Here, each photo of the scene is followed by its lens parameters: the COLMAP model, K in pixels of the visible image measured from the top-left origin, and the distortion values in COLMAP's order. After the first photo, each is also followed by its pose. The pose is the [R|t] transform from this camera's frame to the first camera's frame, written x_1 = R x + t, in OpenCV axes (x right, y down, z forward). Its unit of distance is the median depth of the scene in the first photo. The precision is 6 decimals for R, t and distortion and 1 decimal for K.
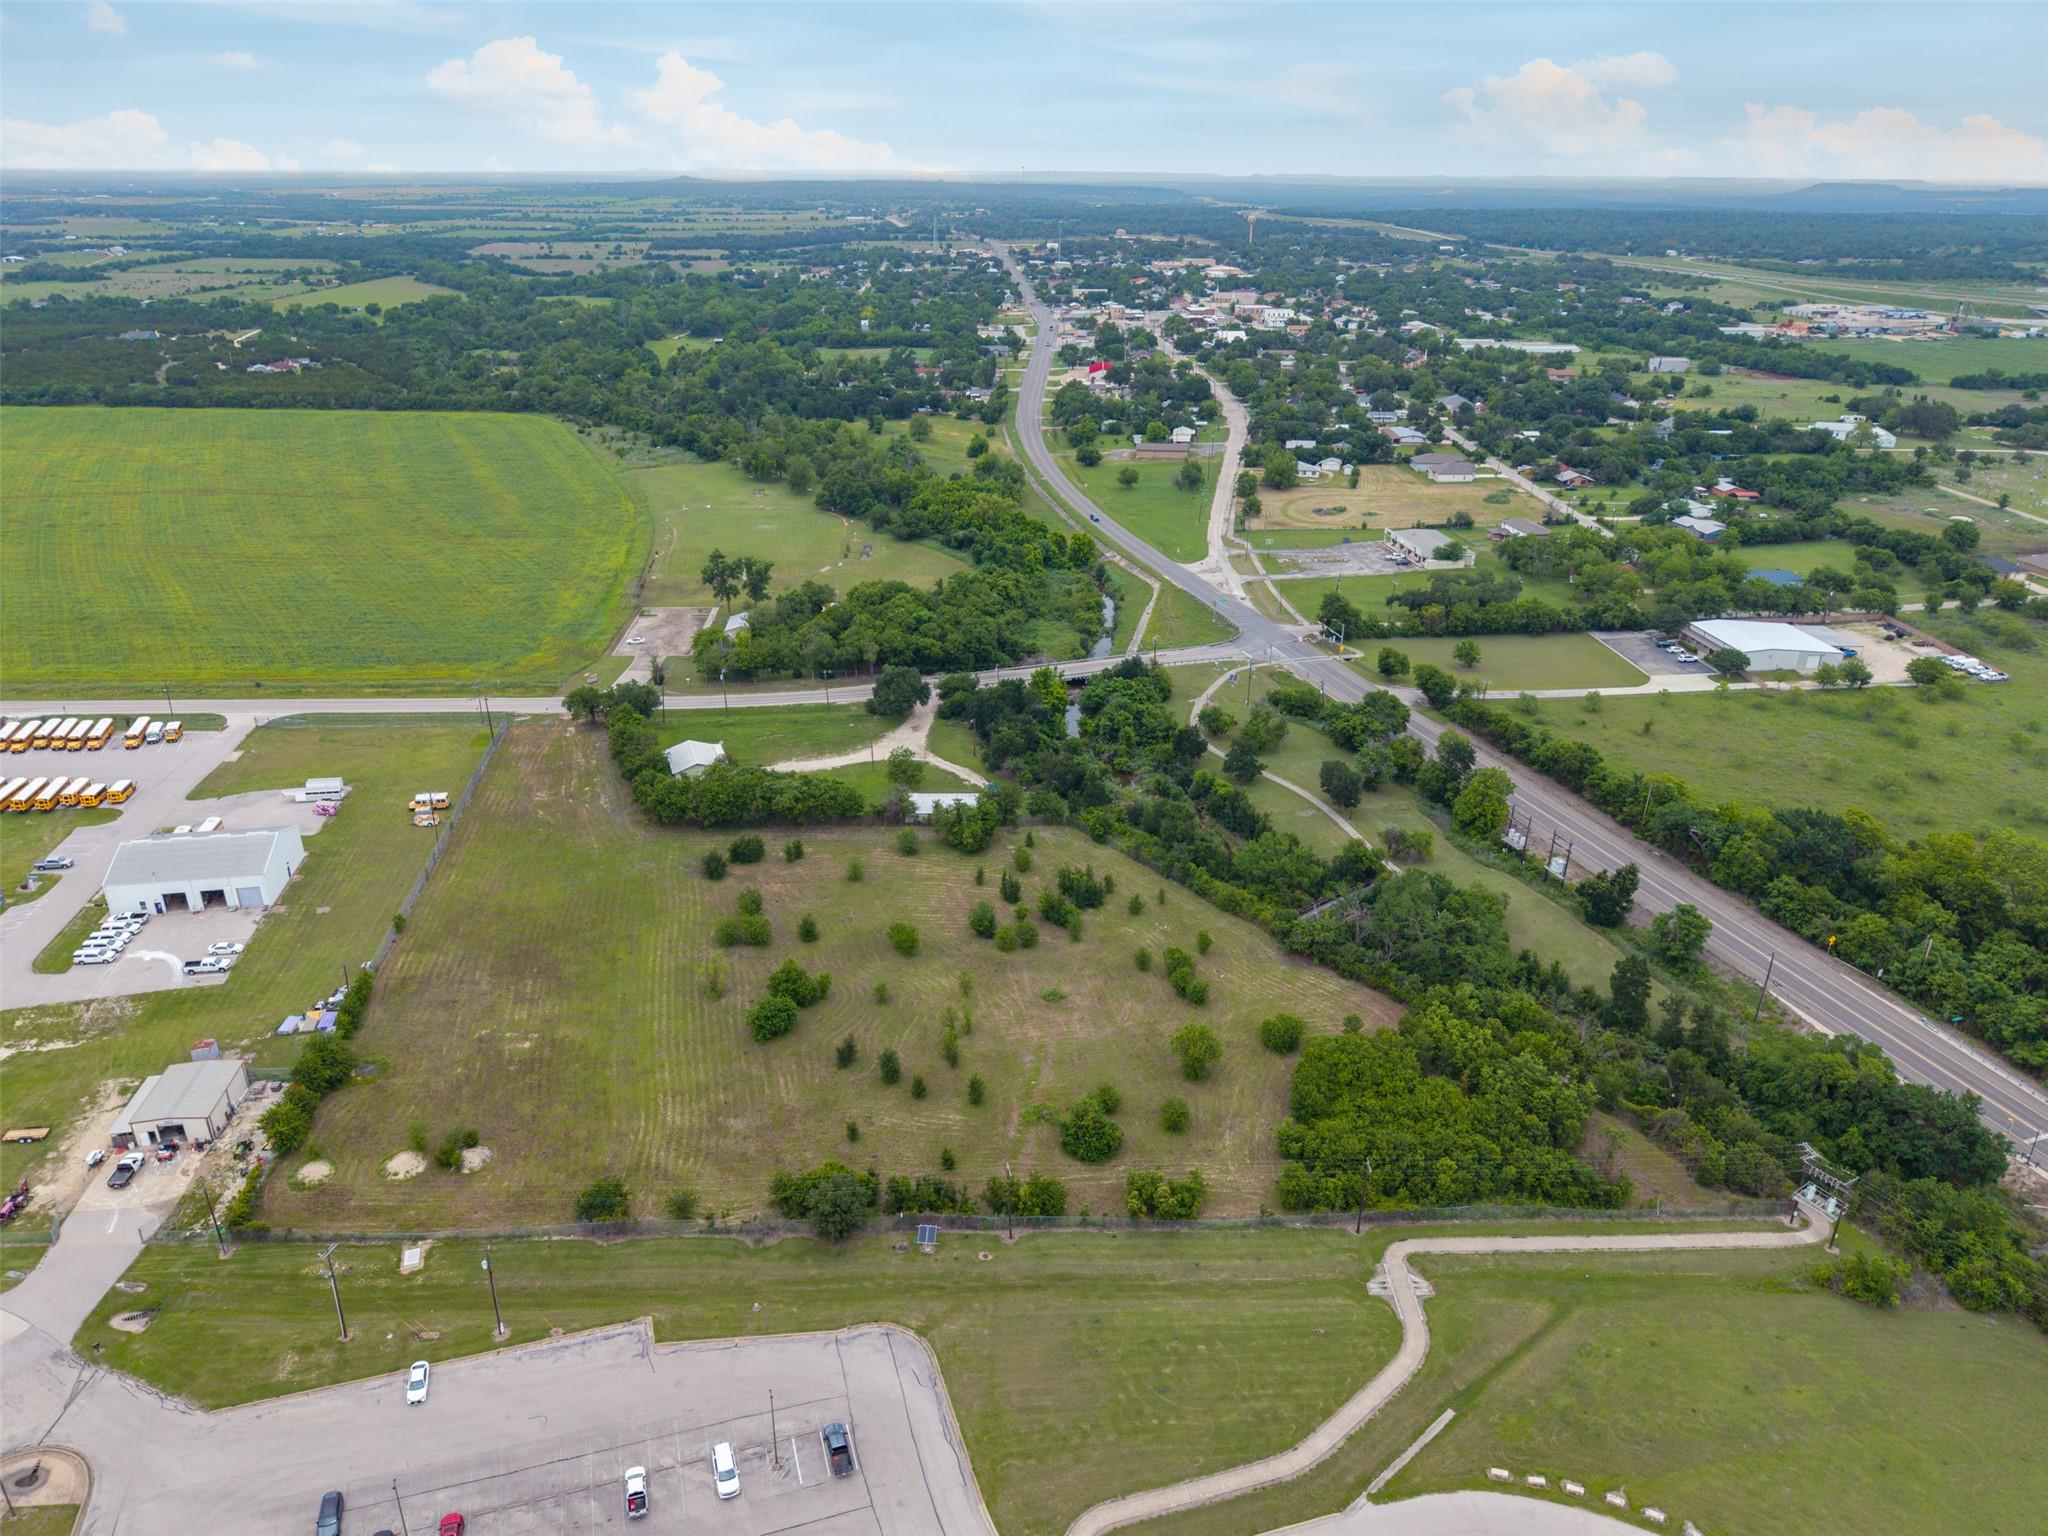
lens RADIAL K [[1368.6, 0, 1017.8], [0, 1368.6, 770.8], [0, 0, 1]] dist [0.018183, -0.017971]
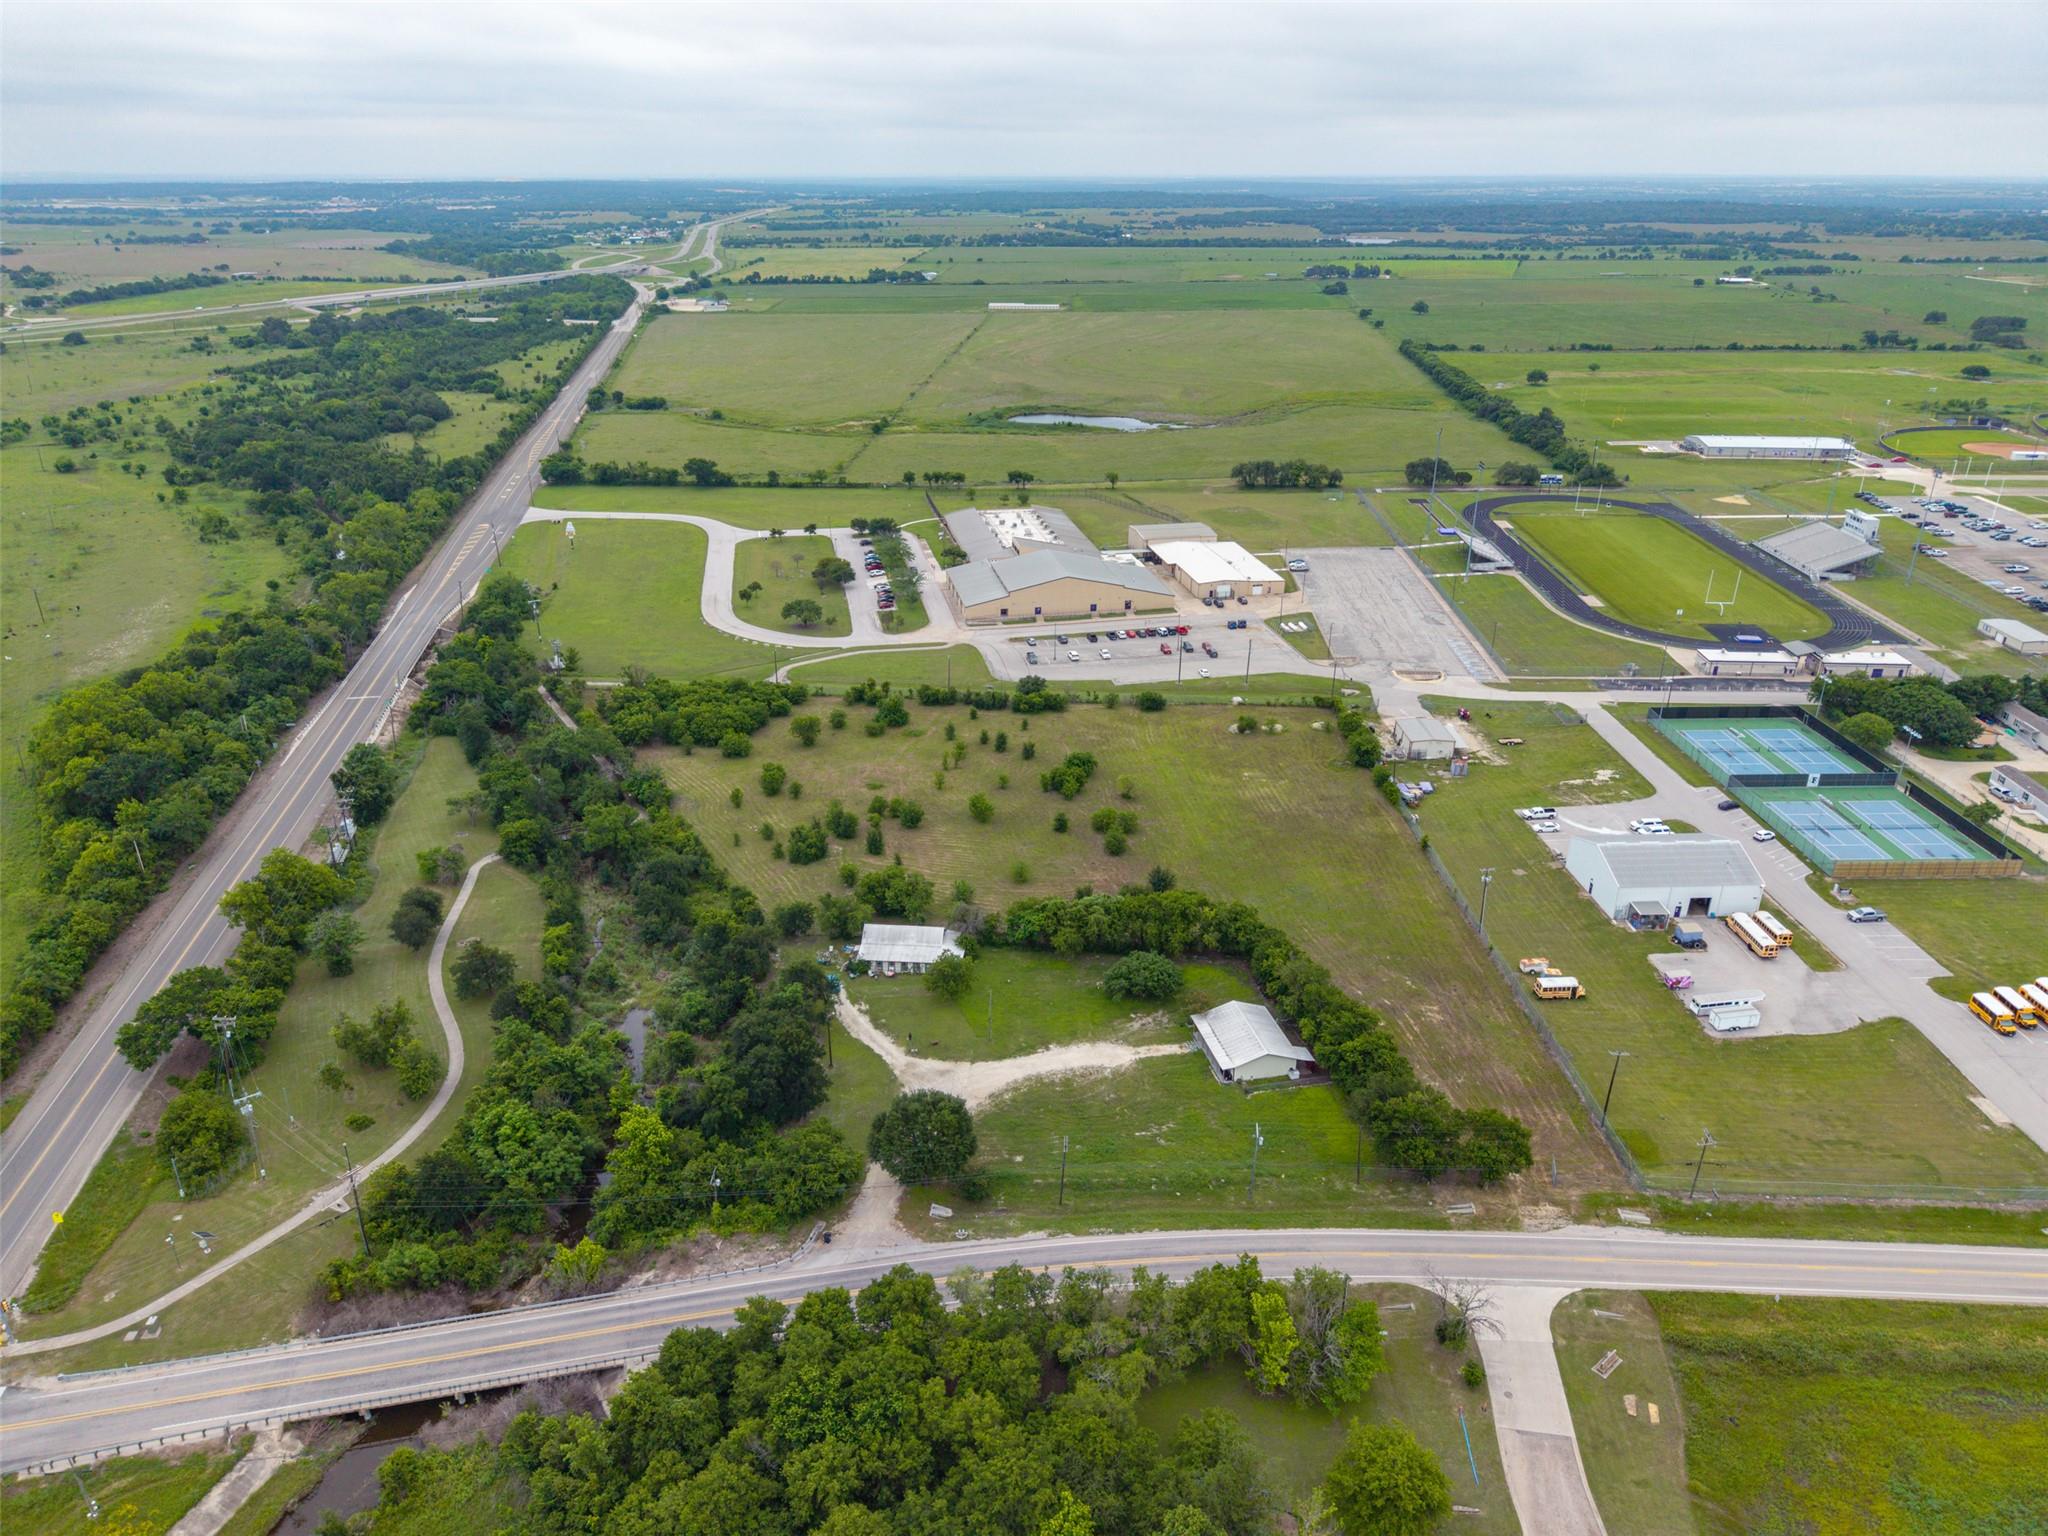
lens RADIAL K [[1368.6, 0, 1017.8], [0, 1368.6, 770.8], [0, 0, 1]] dist [0.018183, -0.017971]
pose [[-0.992104, -0.059771, 0.110255, -0.310749], [0.041030, 0.676061, 0.735702, -0.983518], [-0.118513, 0.734417, -0.668271, 2.240407]]
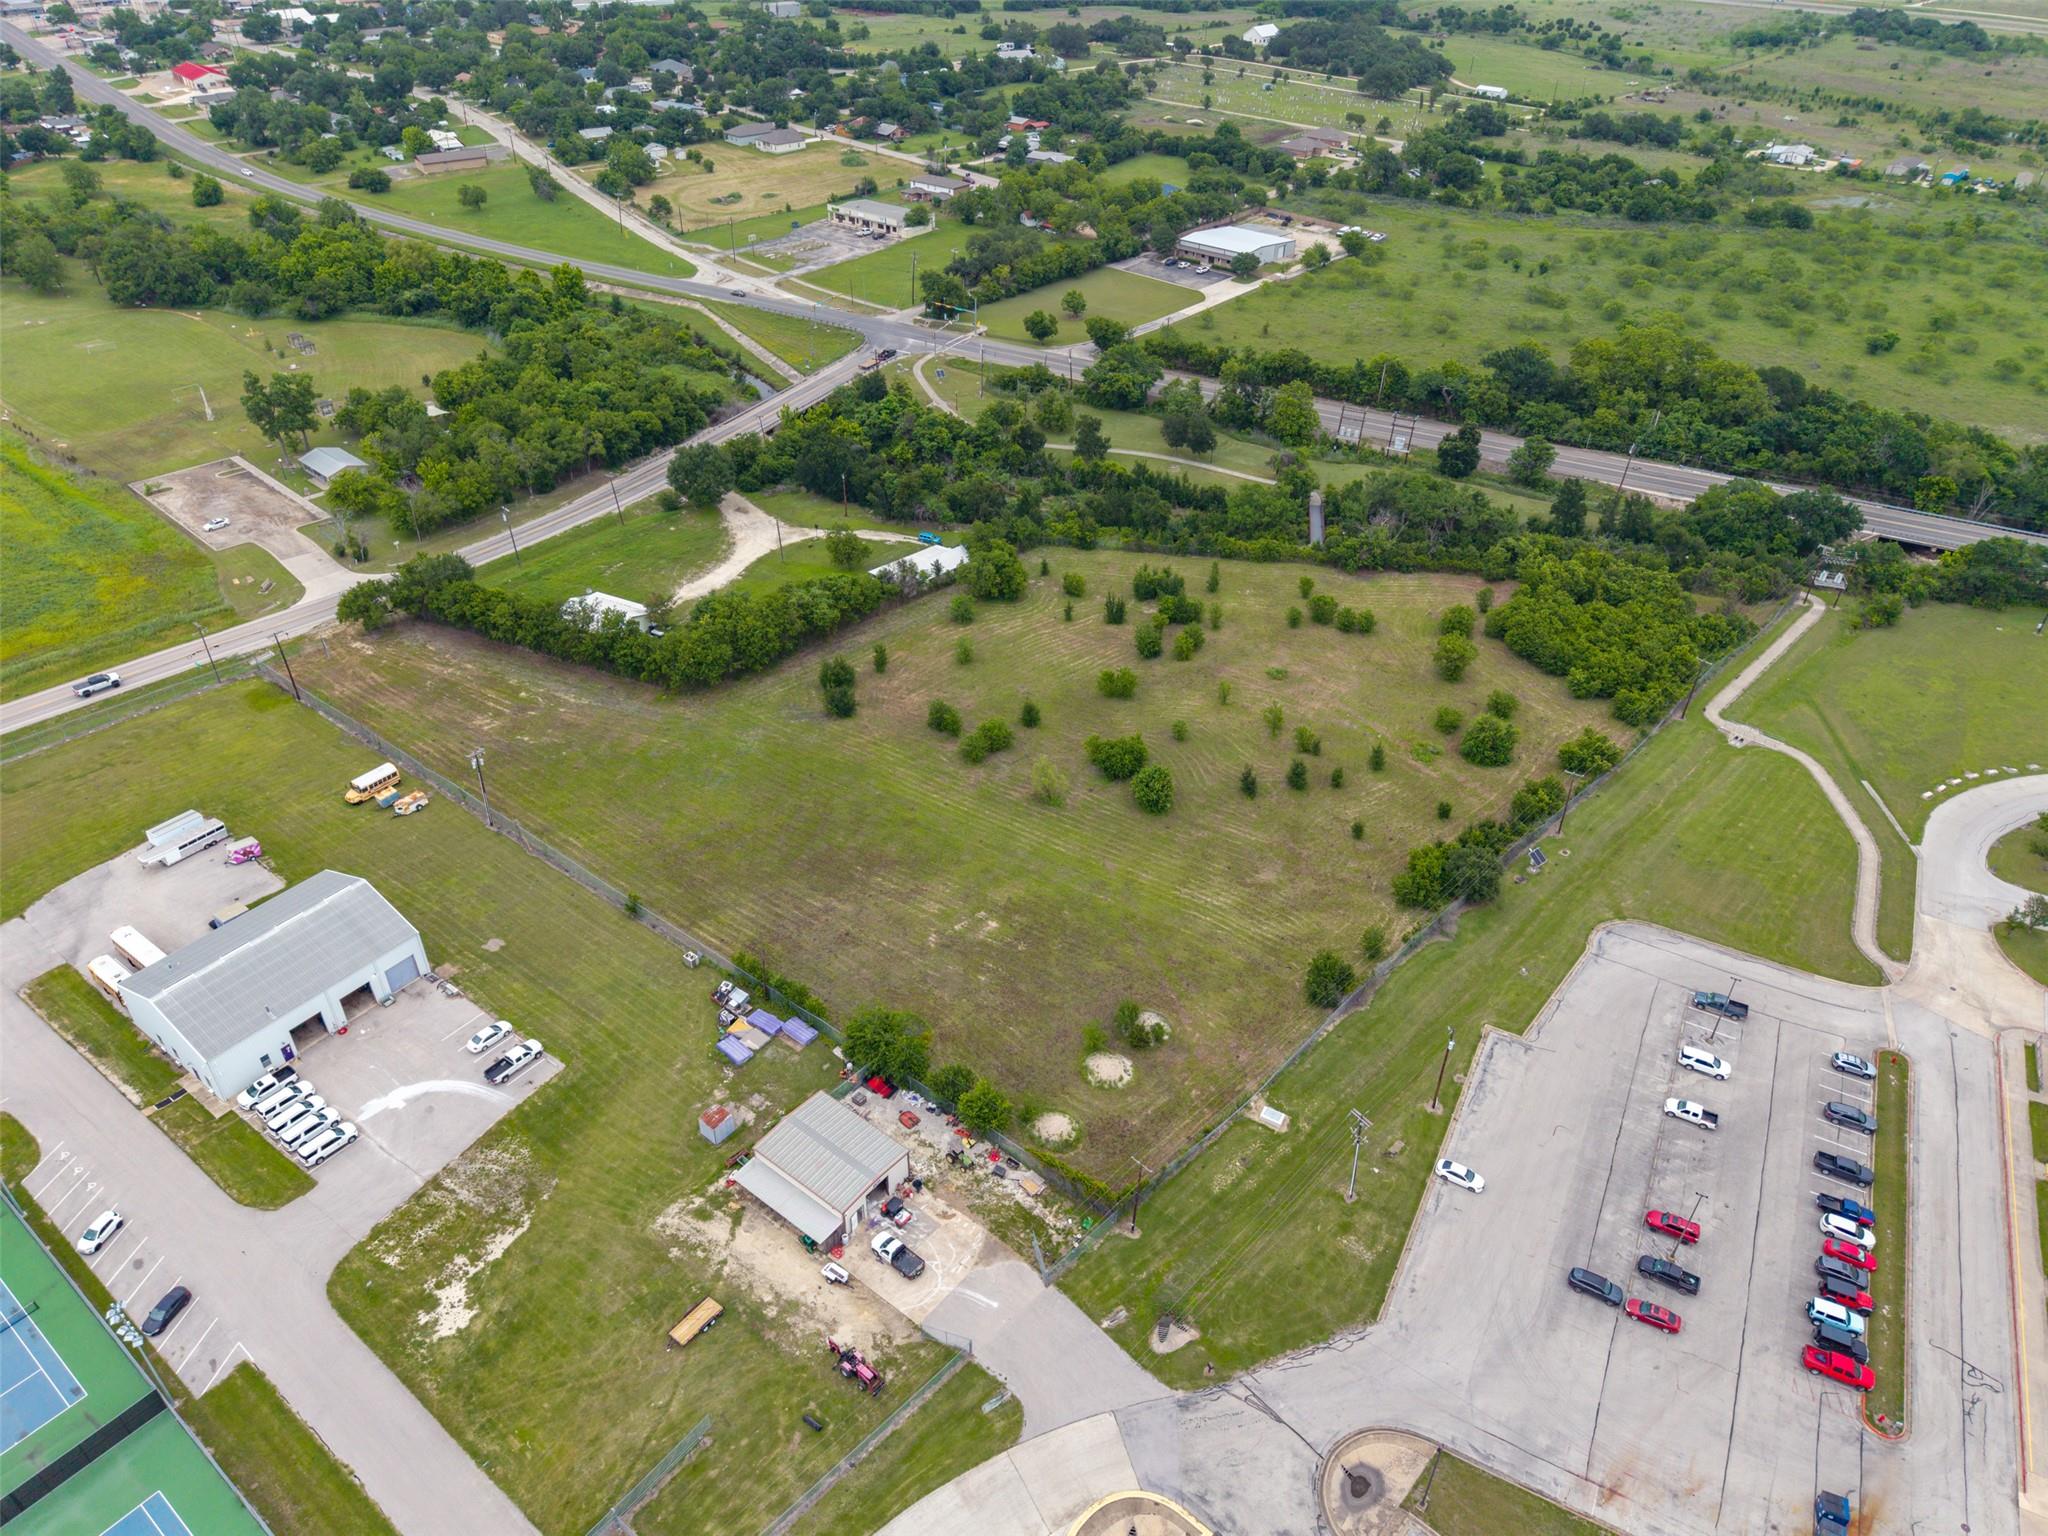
lens RADIAL K [[1368.6, 0, 1017.8], [0, 1368.6, 770.8], [0, 0, 1]] dist [0.018183, -0.017971]
pose [[0.724530, -0.394529, 0.565157, -0.894071], [0.270108, 0.916908, 0.293804, -0.155322], [-0.634111, -0.060217, 0.770893, 0.375738]]
